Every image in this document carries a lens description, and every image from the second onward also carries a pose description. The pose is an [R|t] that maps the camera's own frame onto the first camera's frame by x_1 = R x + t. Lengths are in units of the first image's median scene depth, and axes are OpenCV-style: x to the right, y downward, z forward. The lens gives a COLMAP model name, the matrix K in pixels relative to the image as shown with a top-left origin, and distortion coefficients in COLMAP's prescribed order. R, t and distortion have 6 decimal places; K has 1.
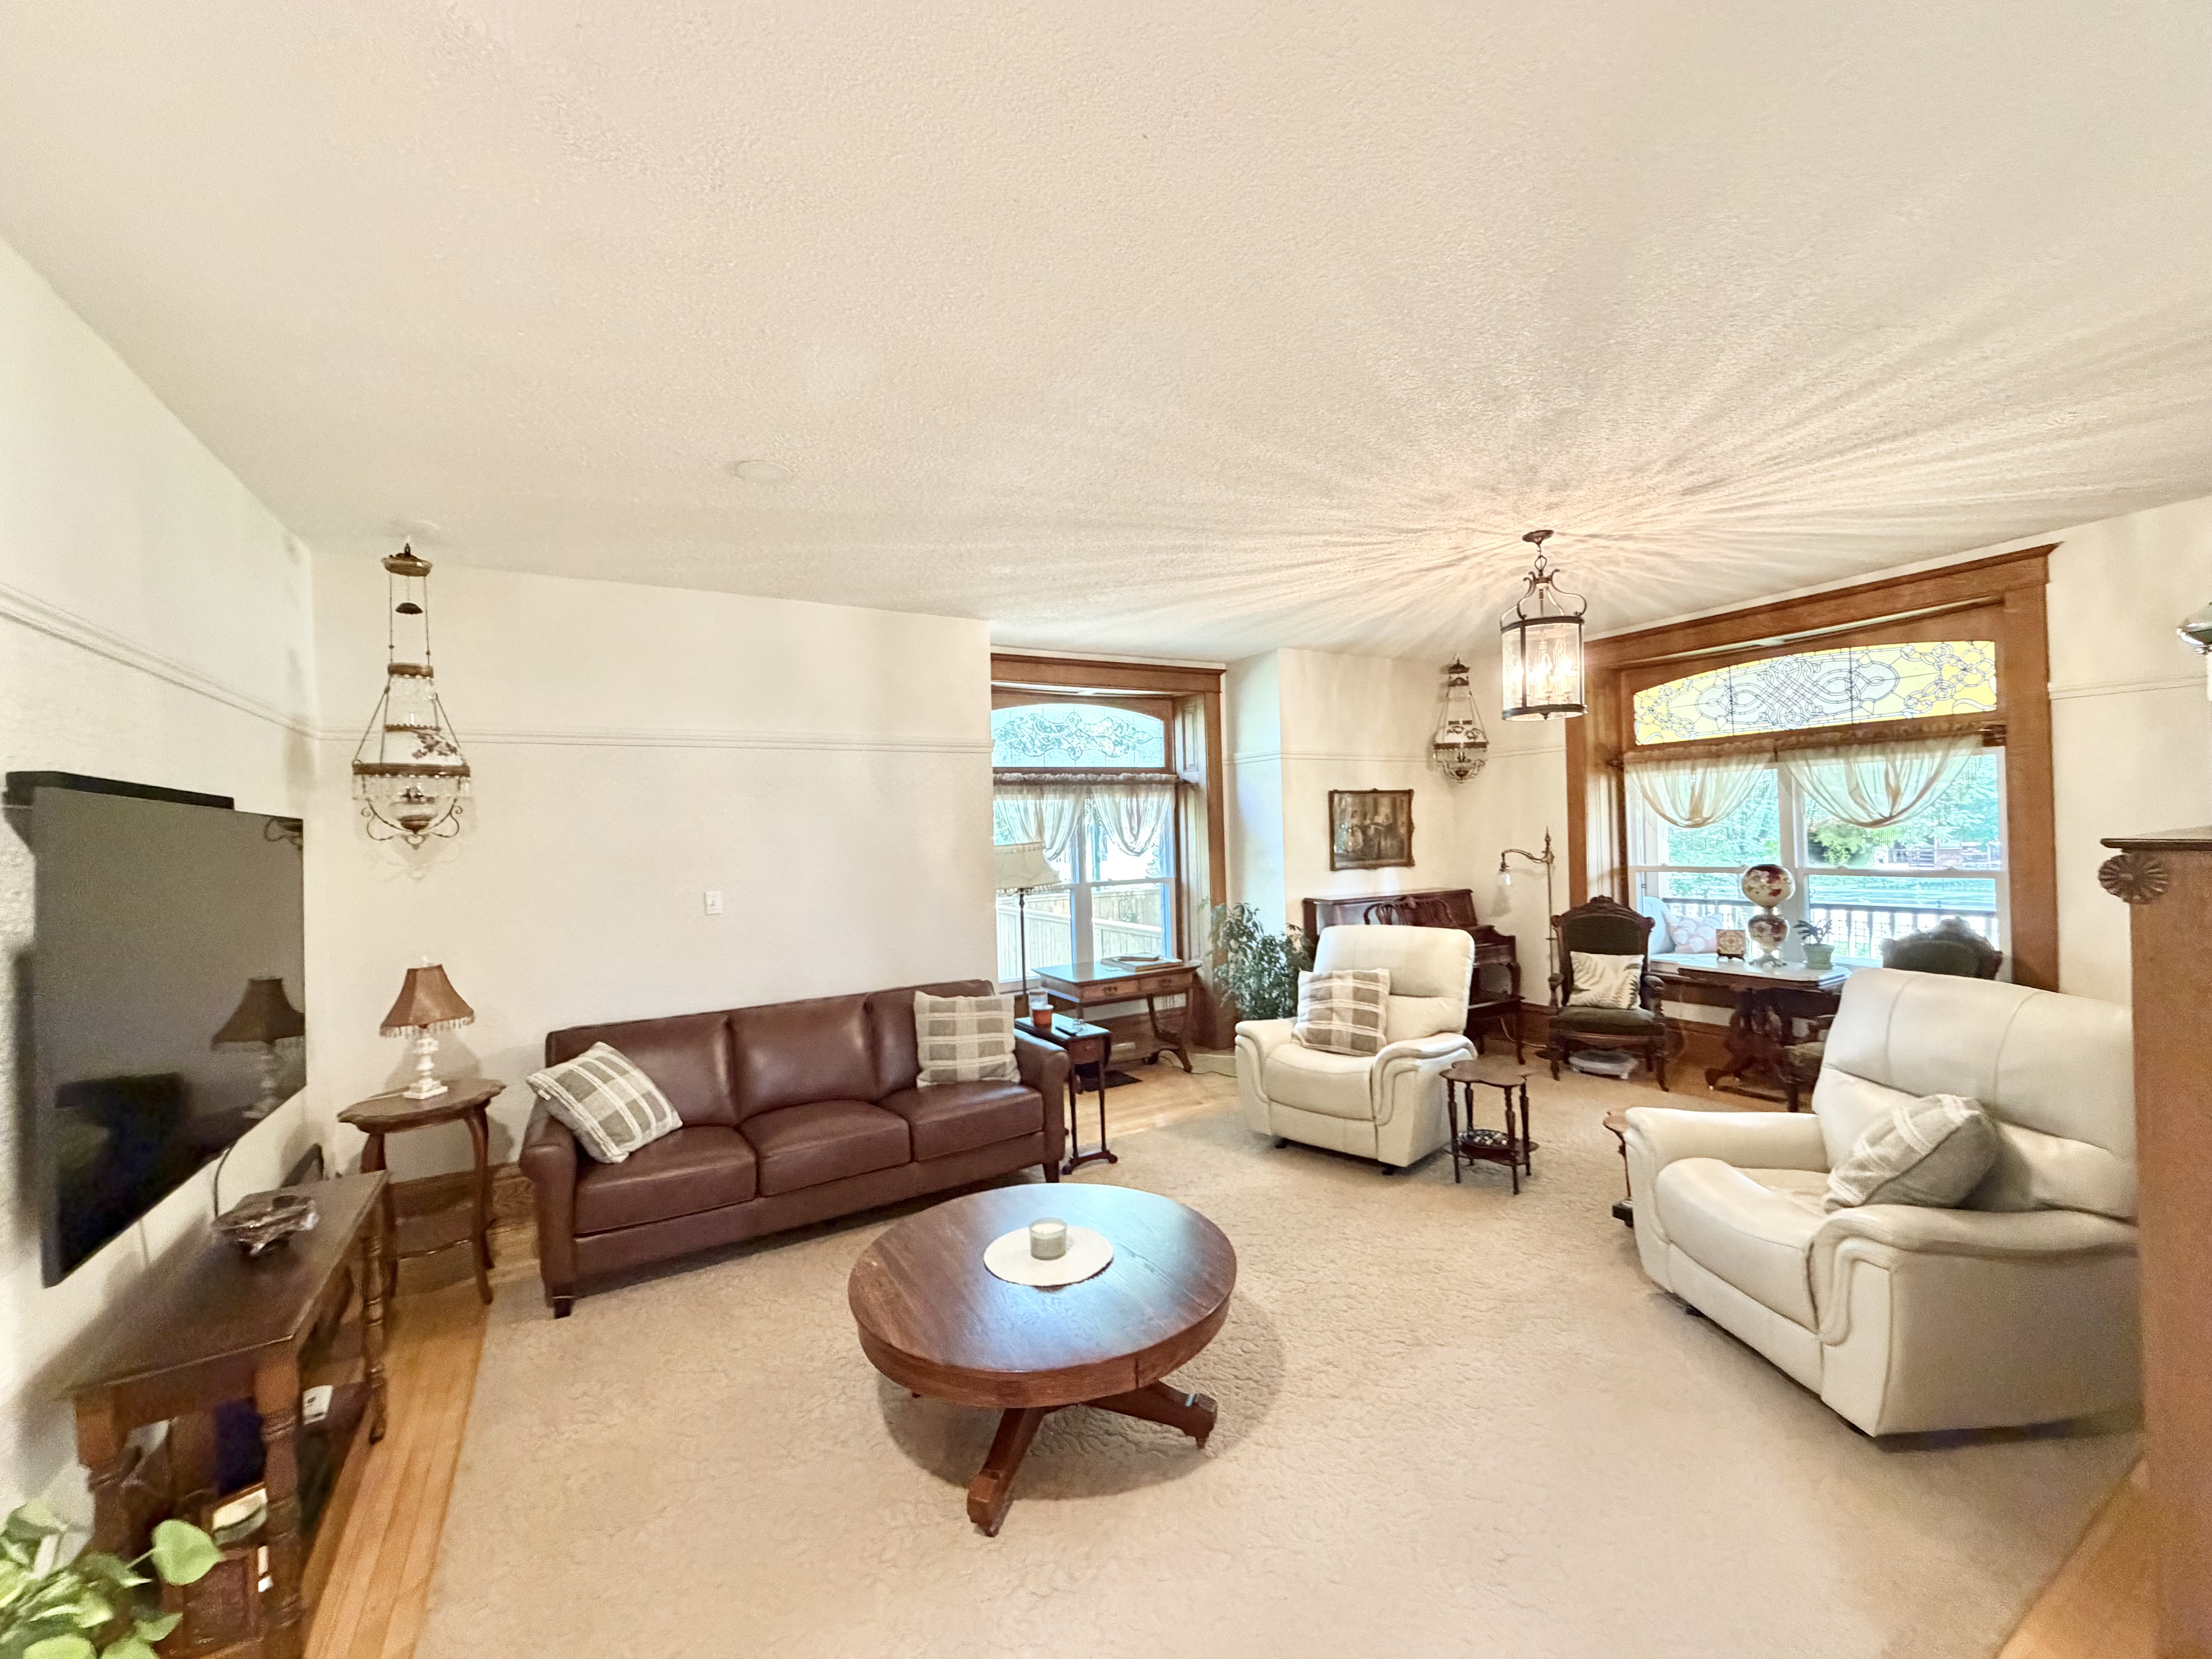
lens RADIAL K [[882.0, 0, 1095.8], [0, 882.0, 826.3], [0, 0, 1]] dist [-0.000914, -0.000073]
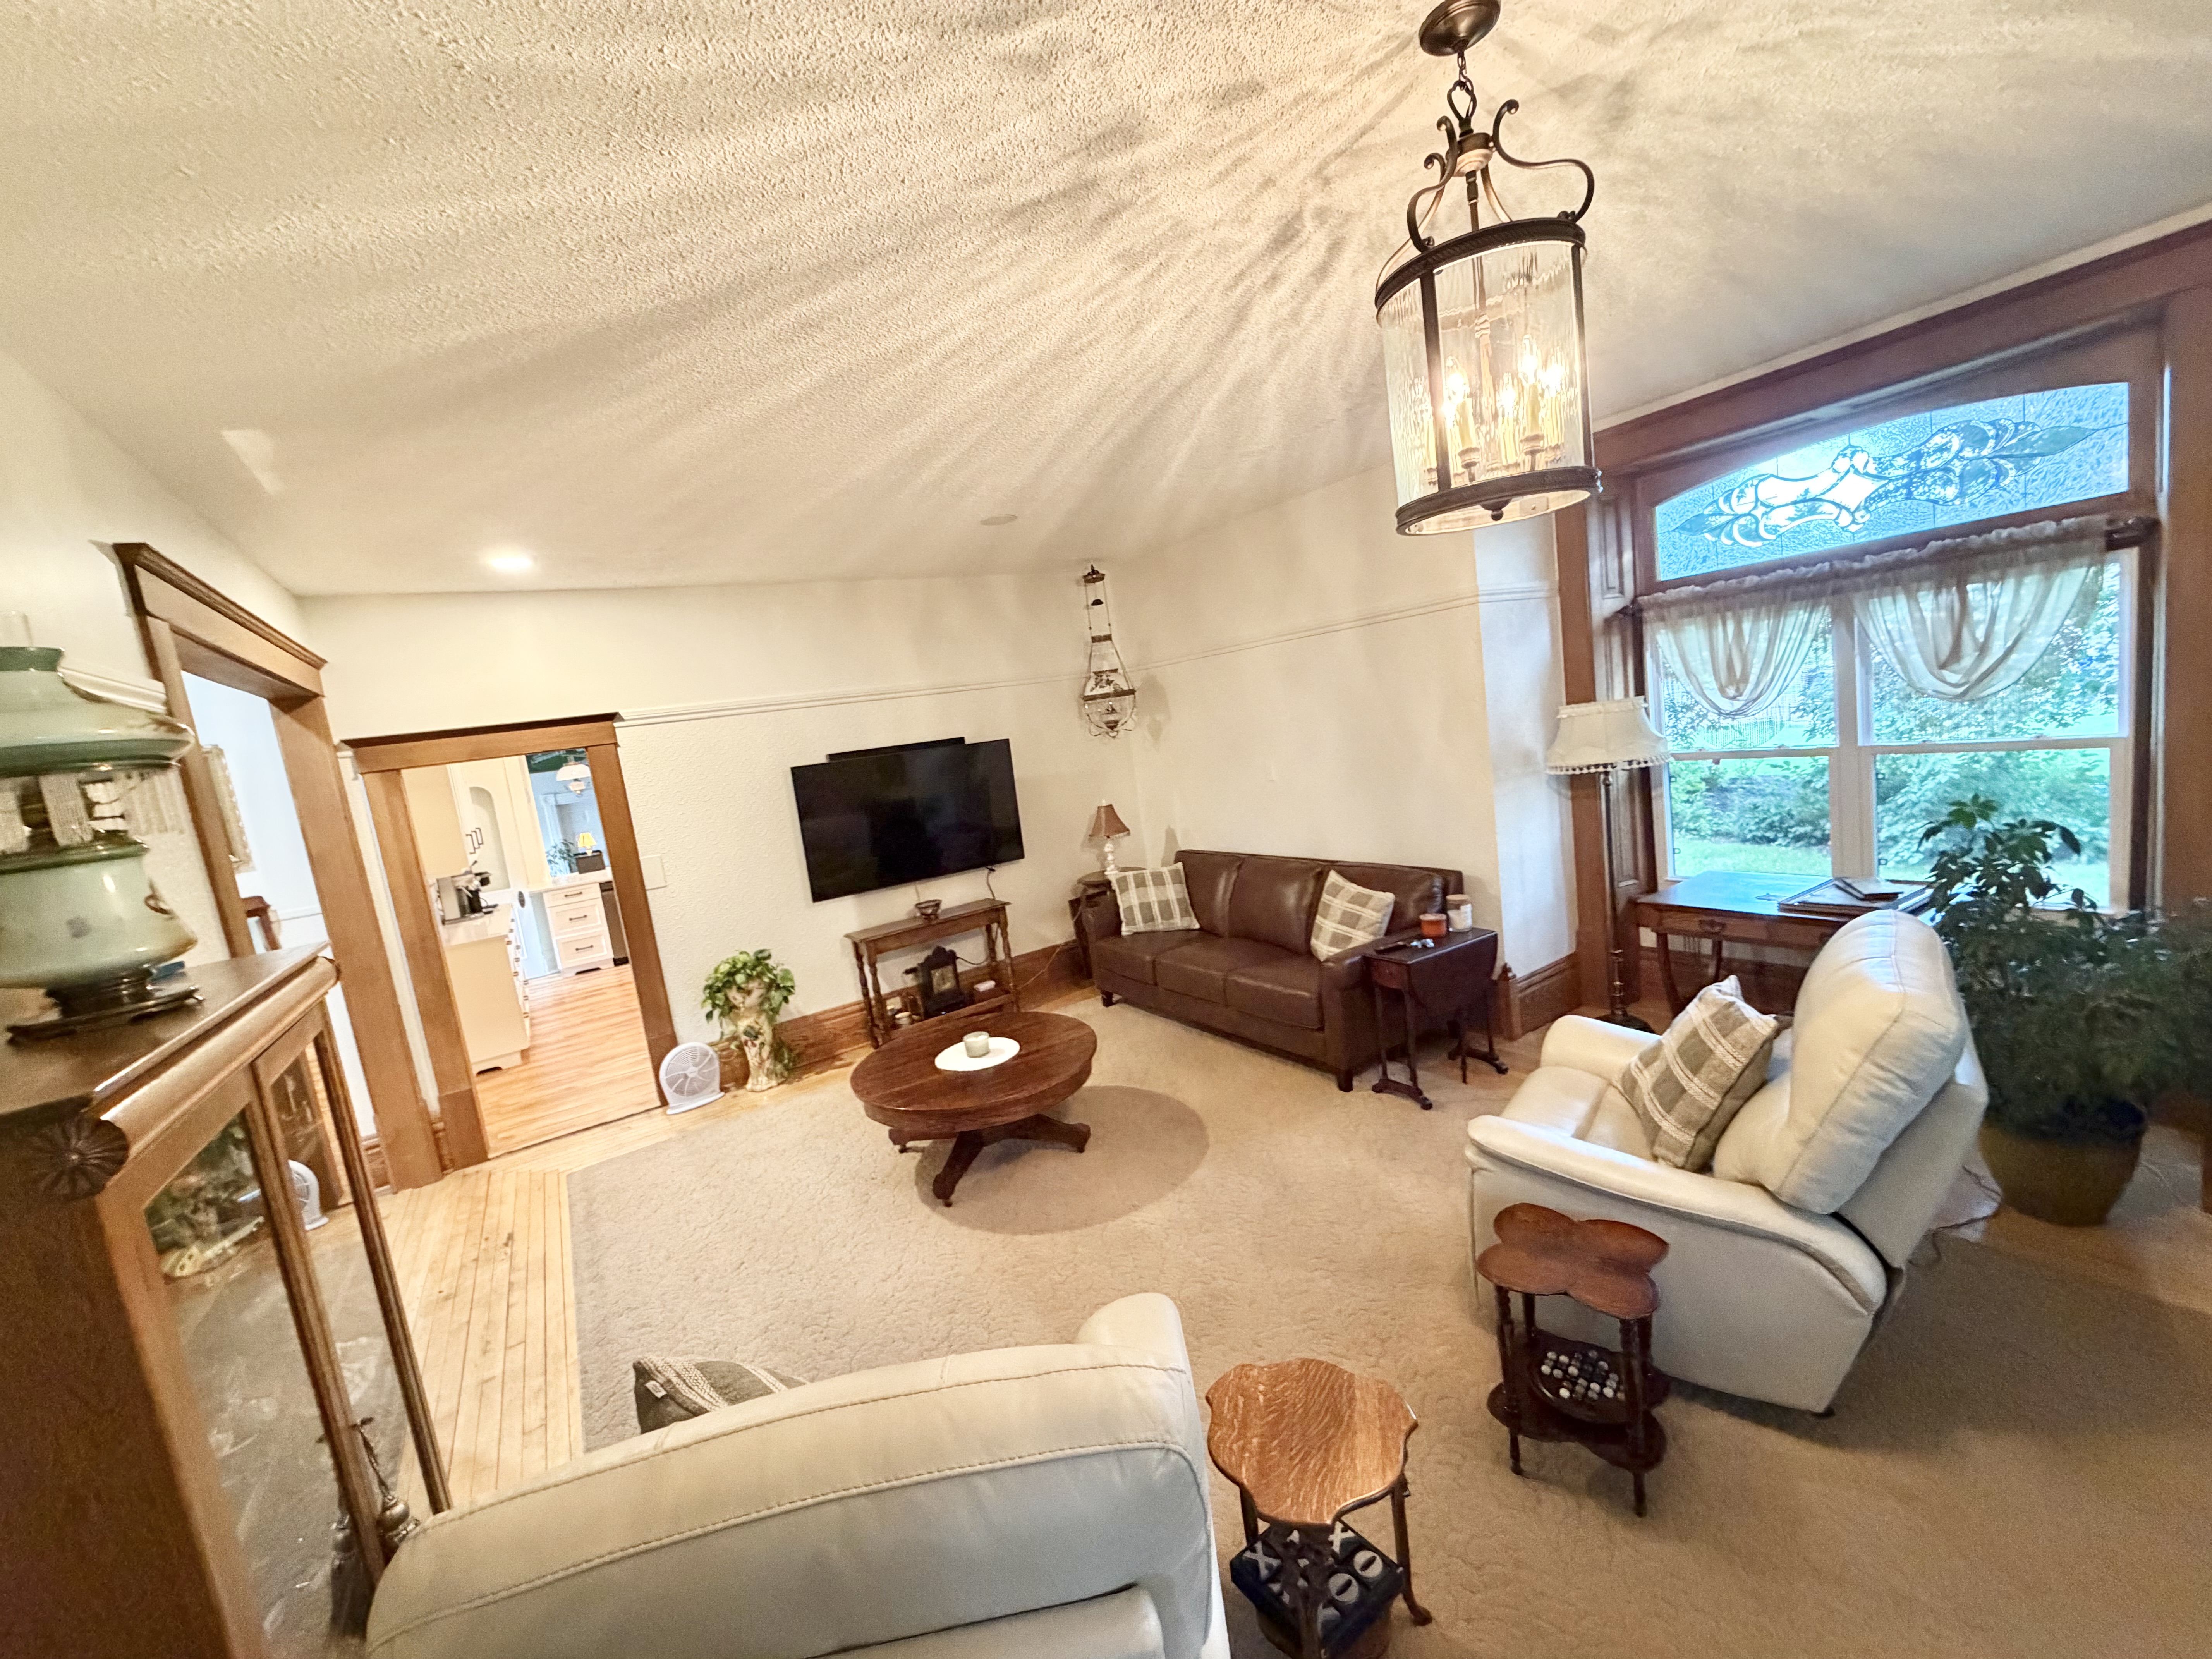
lens RADIAL K [[882.0, 0, 1095.8], [0, 882.0, 826.3], [0, 0, 1]] dist [-0.000914, -0.000073]
pose [[0.051163, 0.147534, -0.987733, 0.966819], [0.133084, 0.979200, 0.153153, -0.073999], [0.989783, -0.139287, 0.030464, 0.826139]]
